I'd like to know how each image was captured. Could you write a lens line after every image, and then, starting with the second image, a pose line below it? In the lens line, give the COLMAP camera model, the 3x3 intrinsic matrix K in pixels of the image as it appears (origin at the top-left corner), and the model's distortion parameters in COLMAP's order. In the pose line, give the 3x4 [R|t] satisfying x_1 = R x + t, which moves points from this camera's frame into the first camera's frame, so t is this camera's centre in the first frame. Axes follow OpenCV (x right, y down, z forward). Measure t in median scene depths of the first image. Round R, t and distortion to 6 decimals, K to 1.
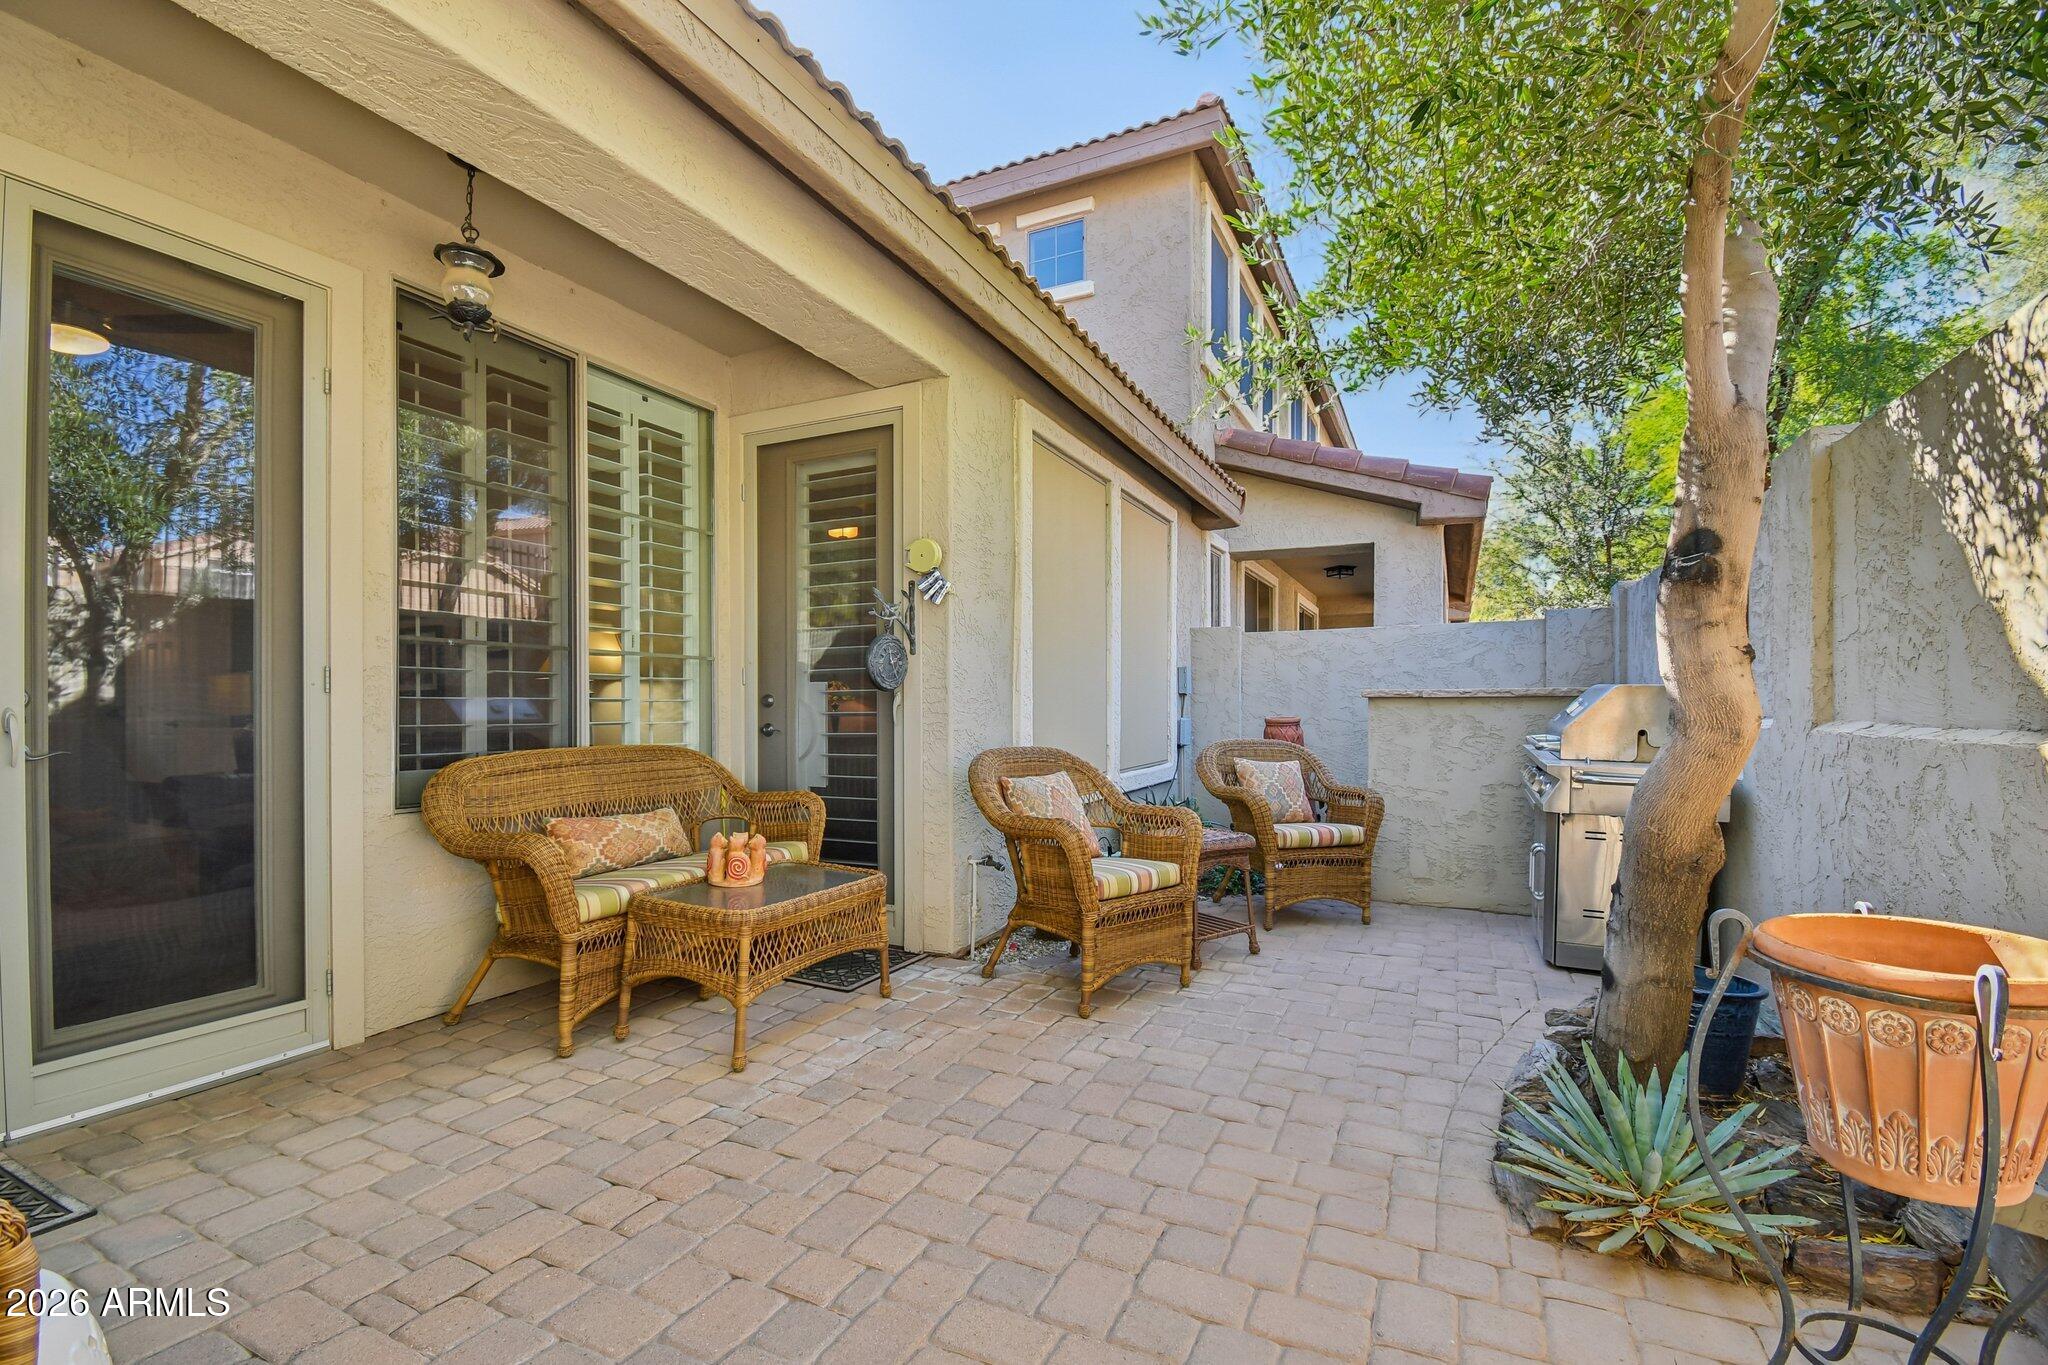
lens RADIAL K [[919.2, 0, 1011.8], [0, 919.2, 694.3], [0, 0, 1]] dist [-0.010379, -0.000661]
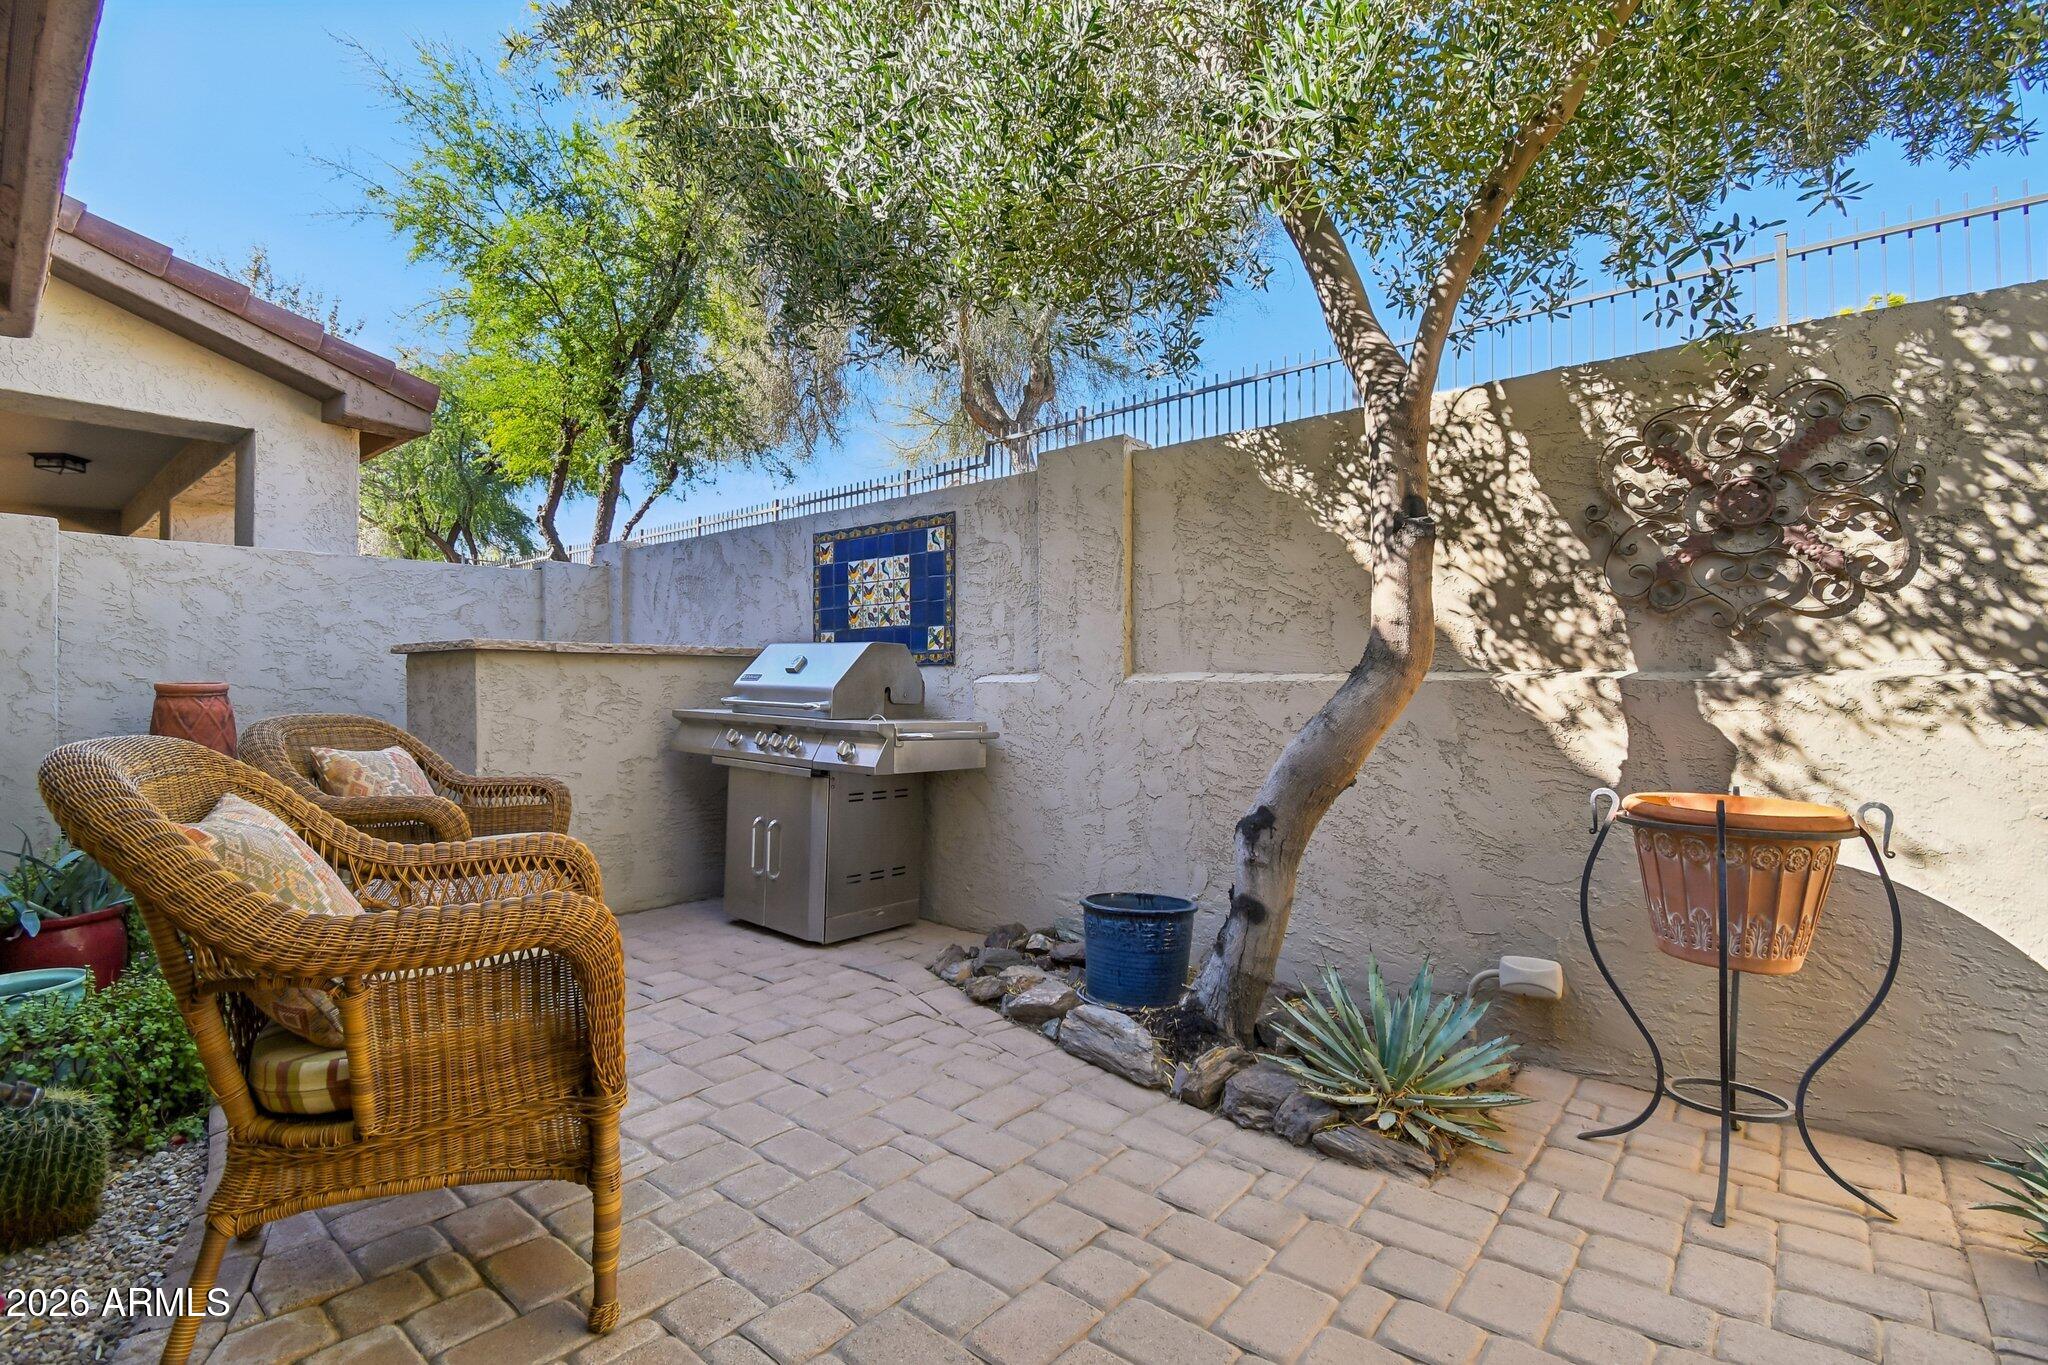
lens RADIAL K [[919.2, 0, 1018.2], [0, 919.2, 693.6], [0, 0, 1]] dist [-0.010379, -0.000661]
pose [[0.255463, -0.006953, 0.966794, -0.185431], [-0.014320, 0.999837, 0.010975, 0.024193], [-0.966713, -0.016649, 0.255322, 0.443669]]
